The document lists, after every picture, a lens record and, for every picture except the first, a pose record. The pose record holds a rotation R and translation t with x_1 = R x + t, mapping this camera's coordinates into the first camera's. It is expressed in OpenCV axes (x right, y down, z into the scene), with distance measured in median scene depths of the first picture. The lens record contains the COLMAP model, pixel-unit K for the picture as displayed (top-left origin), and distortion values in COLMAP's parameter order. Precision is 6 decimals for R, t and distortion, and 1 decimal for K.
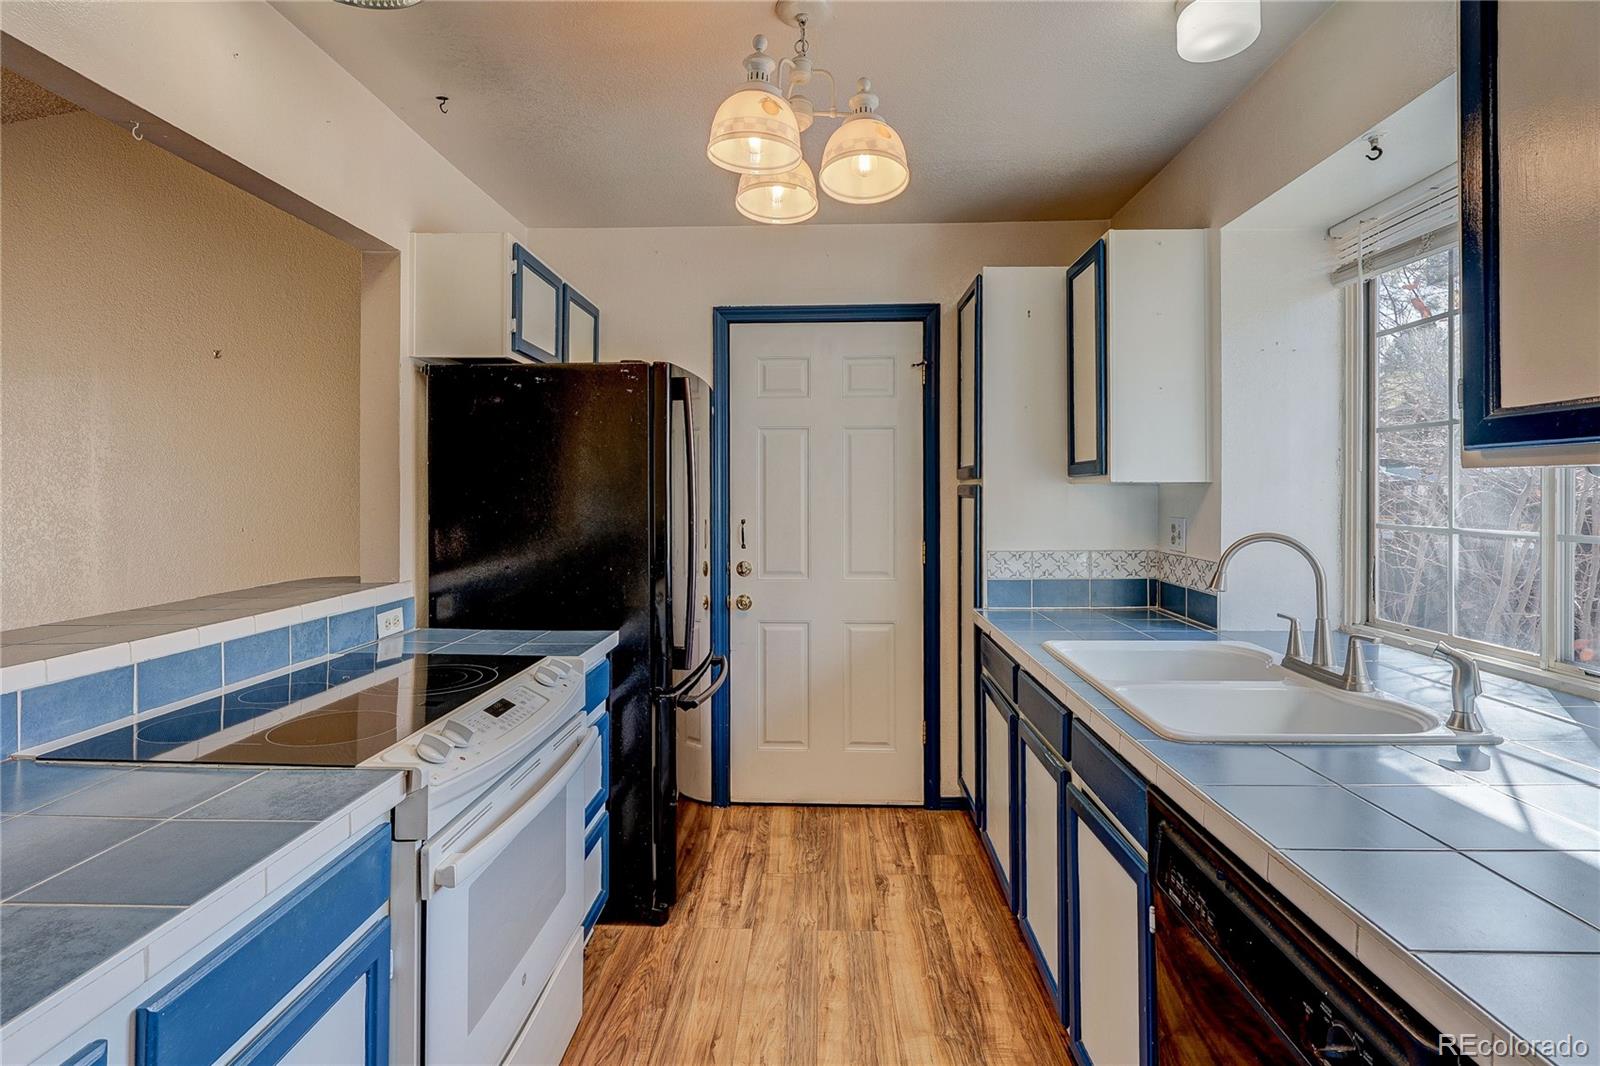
lens RADIAL K [[763.2, 0, 795.8], [0, 763.2, 492.7], [0, 0, 1]] dist [-0.001725, -0.000253]
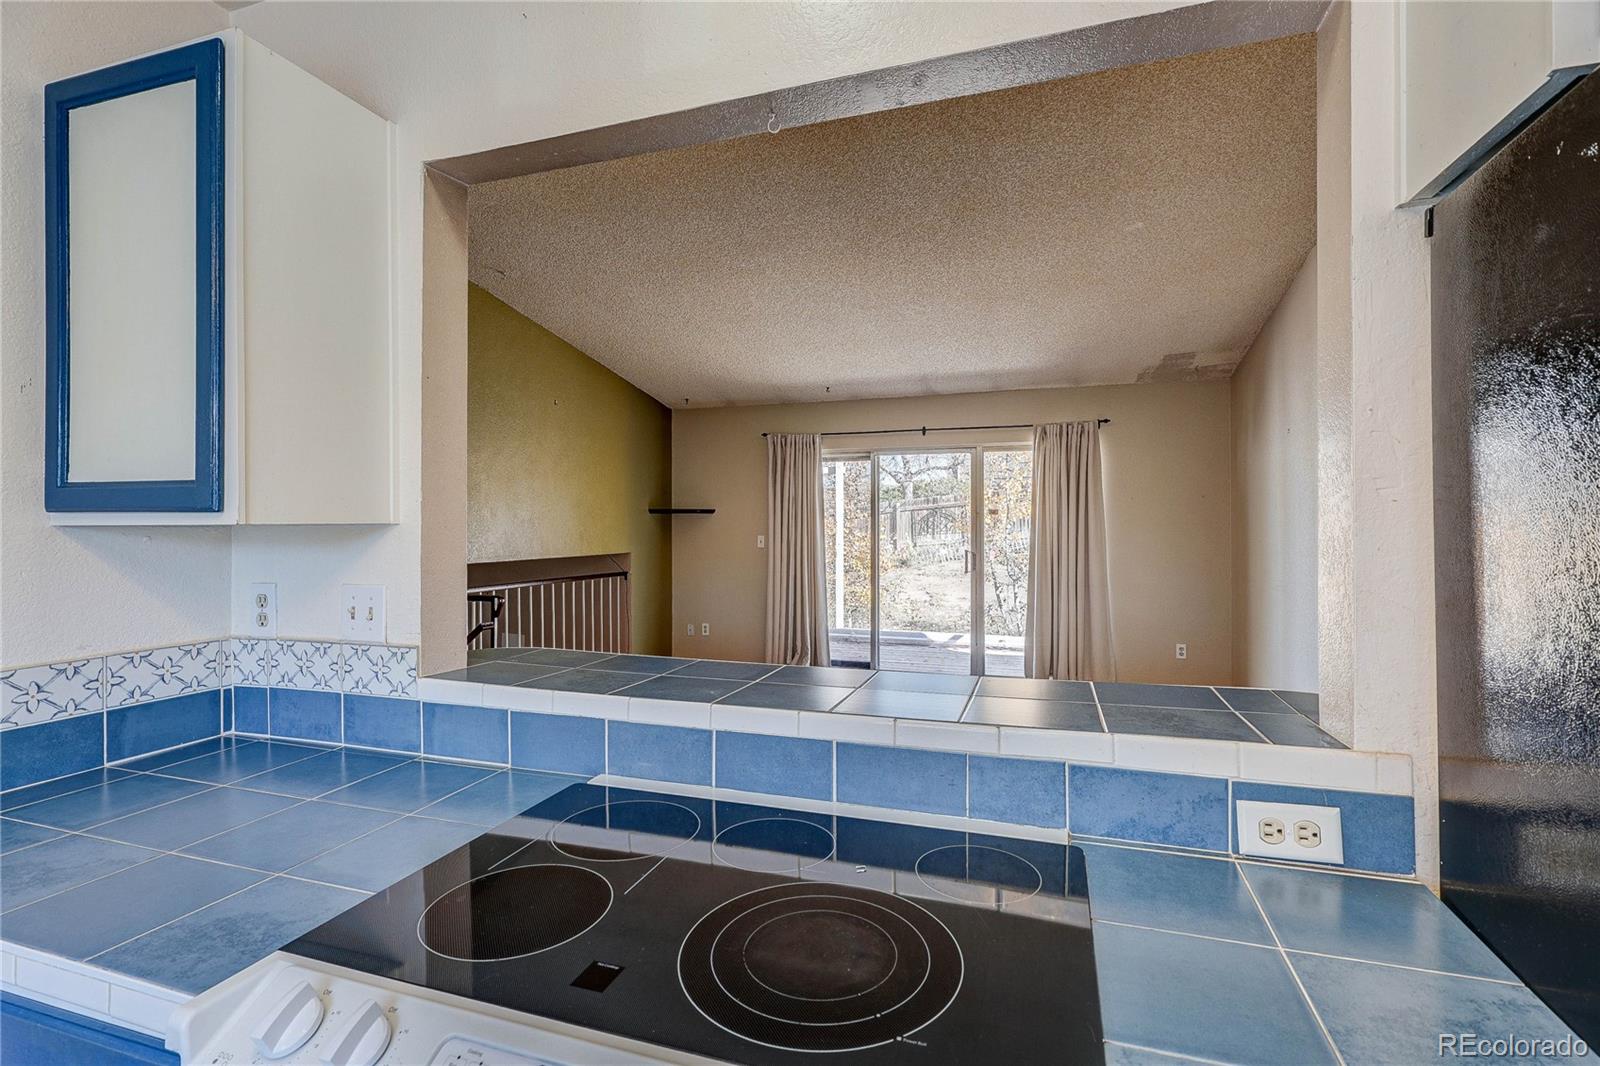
lens RADIAL K [[744.0, 0, 800.0], [0, 744.0, 533.0], [0, 0, 1]] dist [-0.002377, 0.000007]
pose [[-0.275078, 0.005906, -0.961404, -0.043957], [0.004119, 0.999979, 0.004965, -0.007390], [0.961413, -0.002594, -0.275096, 0.958561]]
